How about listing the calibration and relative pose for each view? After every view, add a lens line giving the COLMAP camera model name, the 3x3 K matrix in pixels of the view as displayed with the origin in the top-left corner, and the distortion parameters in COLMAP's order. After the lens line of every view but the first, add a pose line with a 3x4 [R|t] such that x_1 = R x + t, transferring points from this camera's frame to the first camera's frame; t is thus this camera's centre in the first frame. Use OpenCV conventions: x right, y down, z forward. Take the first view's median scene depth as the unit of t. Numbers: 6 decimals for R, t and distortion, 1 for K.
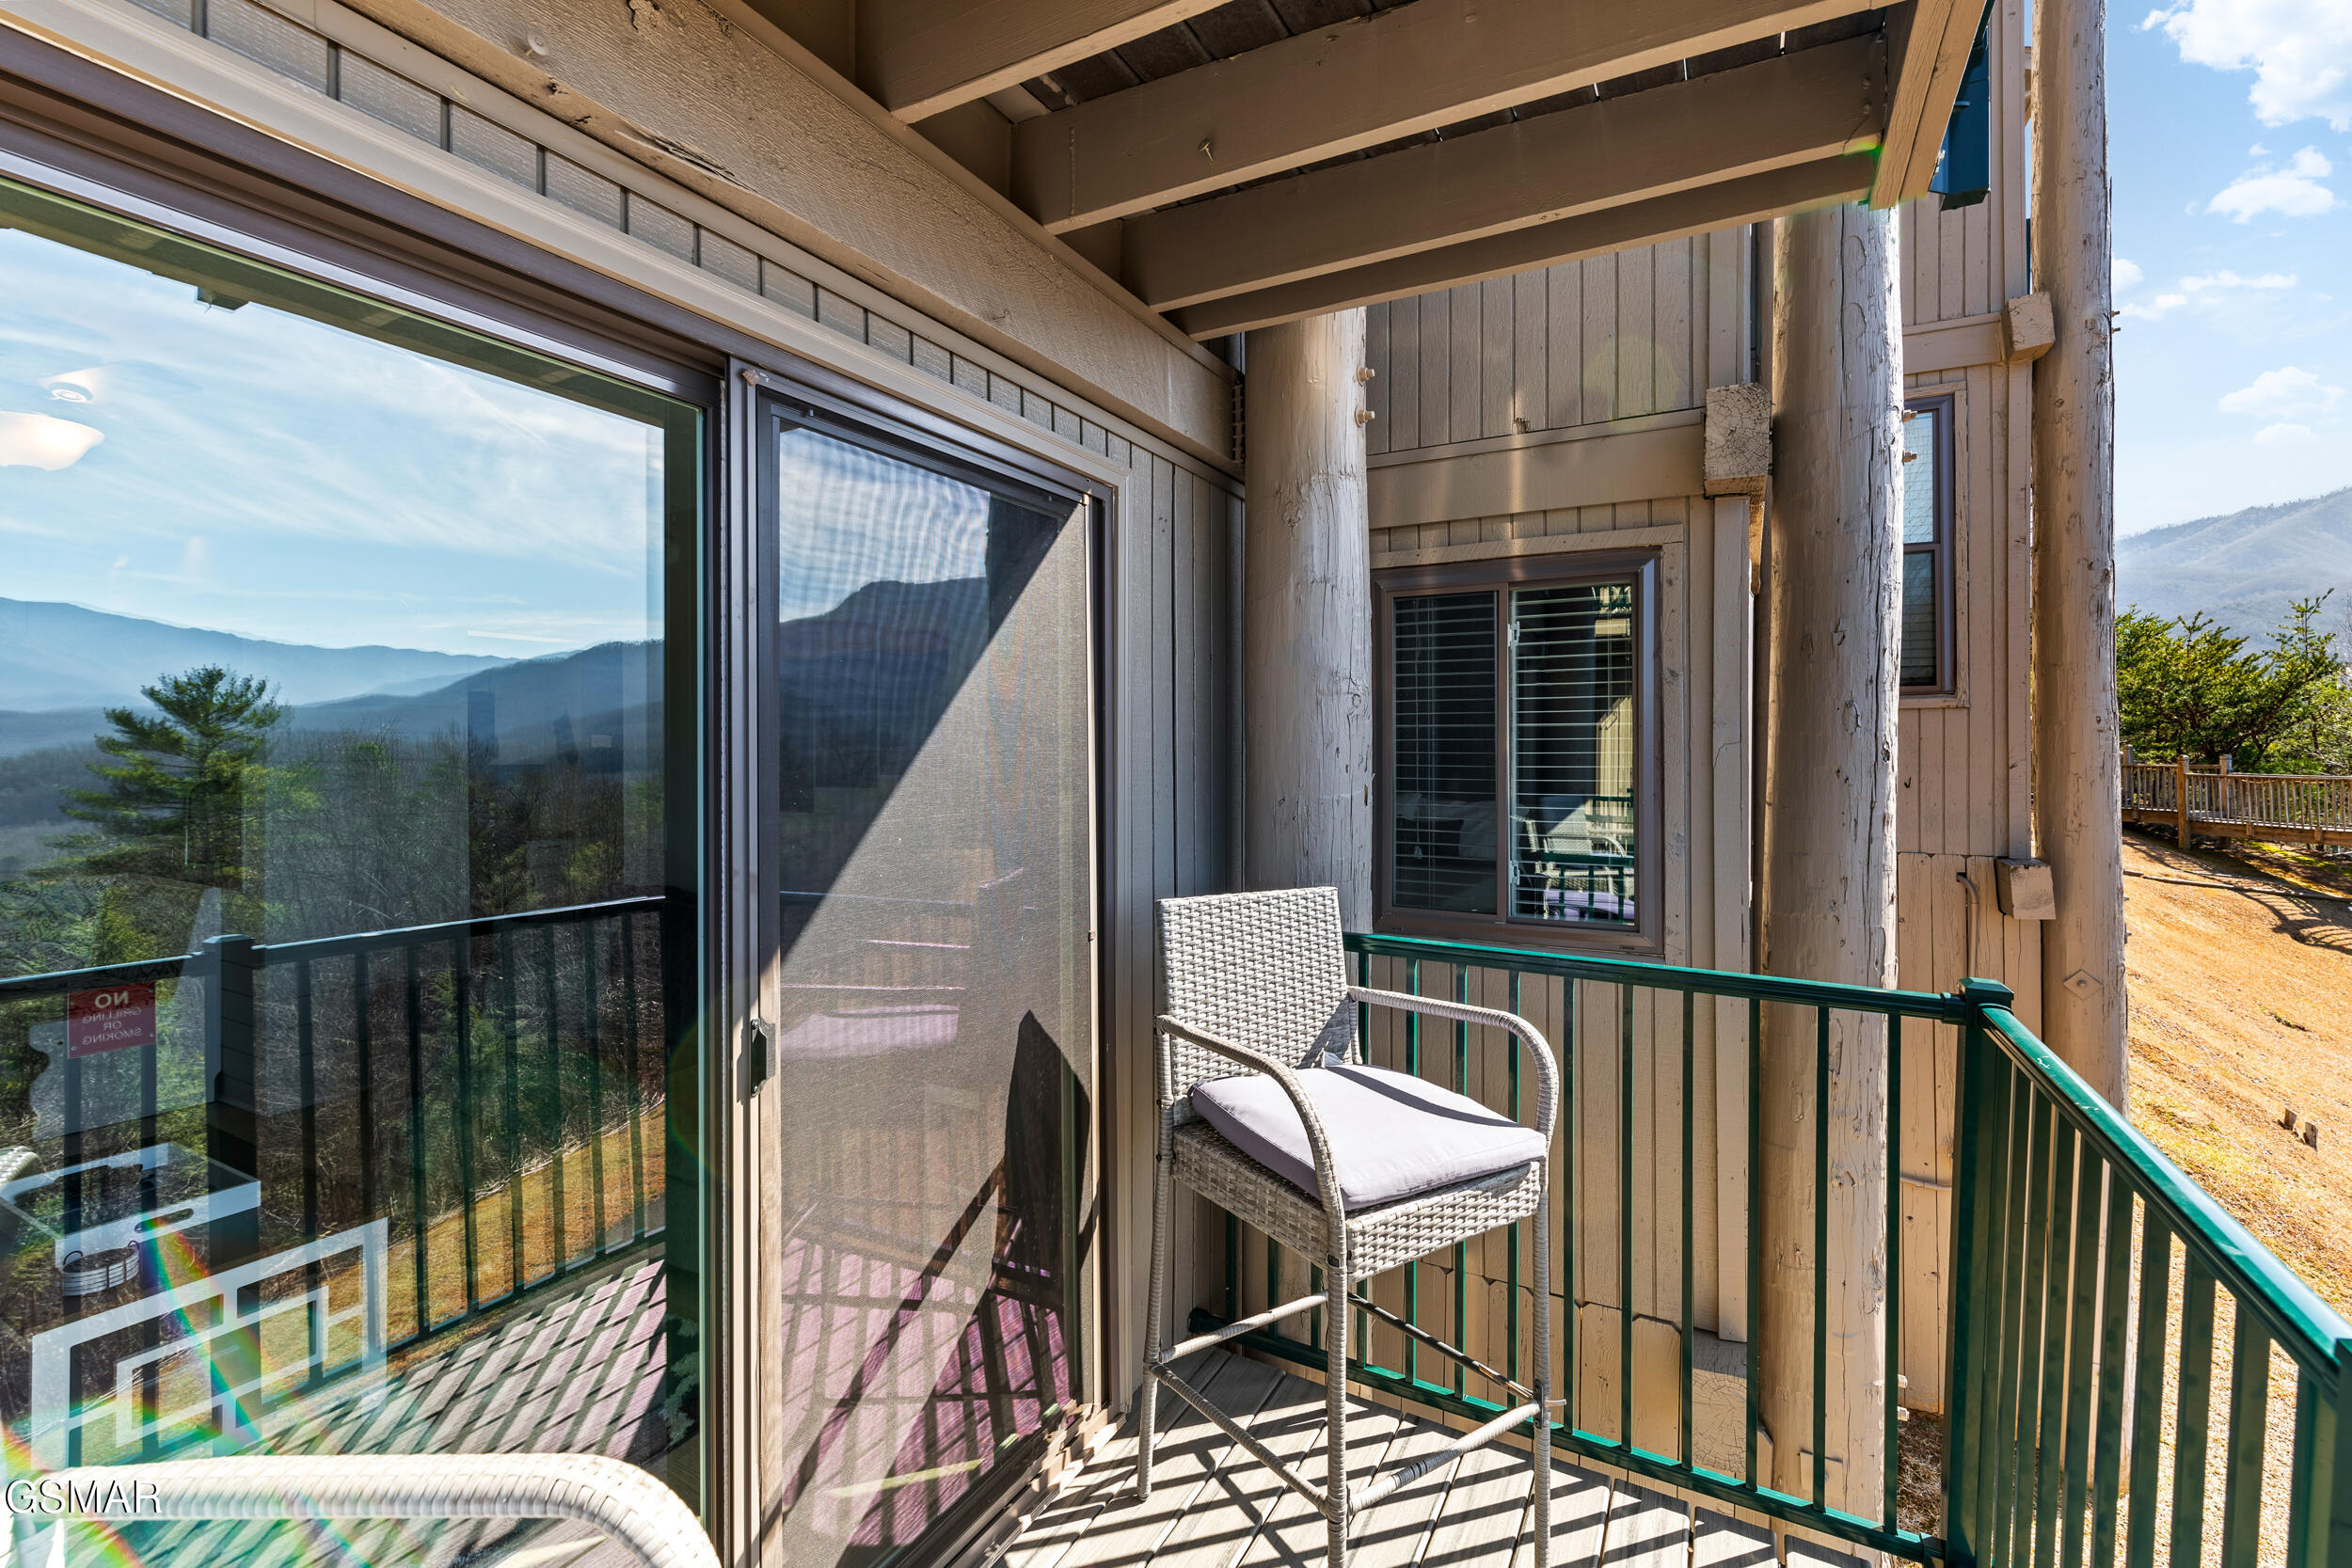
lens RADIAL K [[1022.3, 0, 1169.6], [0, 1022.3, 757.9], [0, 0, 1]] dist [0.001801, -0.000592]
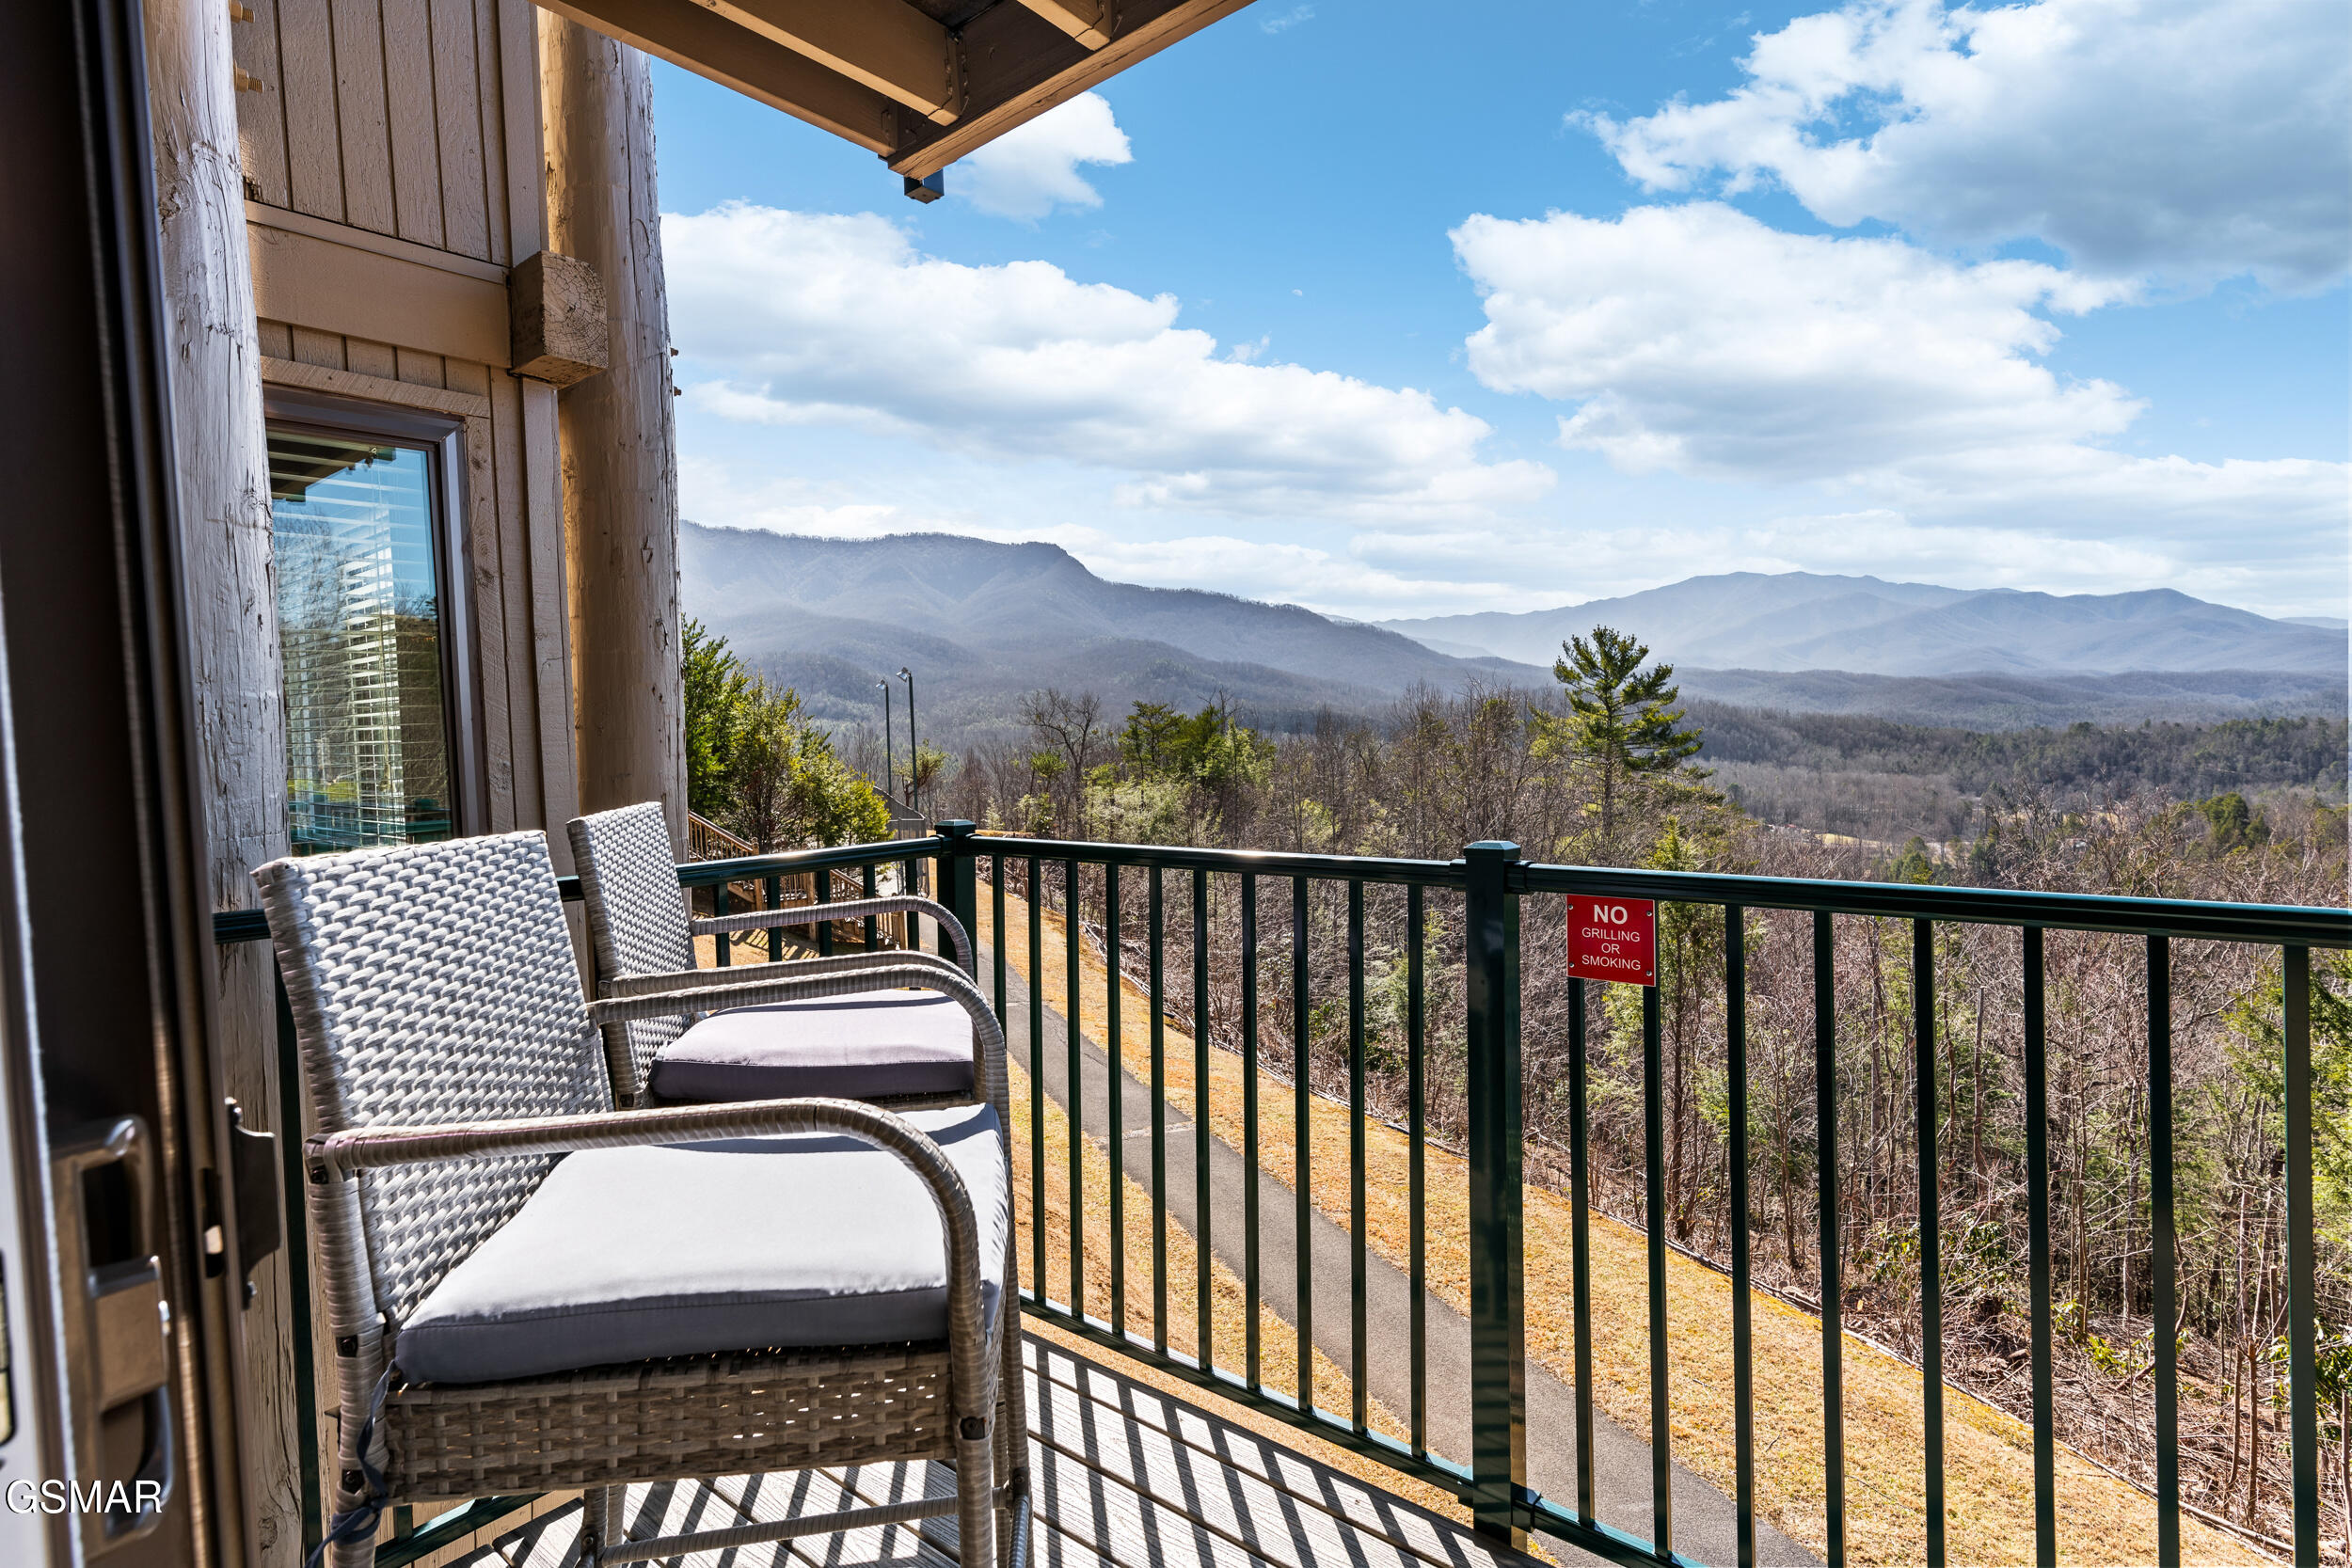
lens RADIAL K [[1148.0, 0, 1178.4], [0, 1148.0, 766.3], [0, 0, 1]] dist [0.010499, -0.002011]
pose [[0.188965, -0.044451, 0.980977, -0.342350], [0.041473, 0.998445, 0.037254, 0.064660], [-0.981108, 0.033645, 0.190515, 0.268484]]
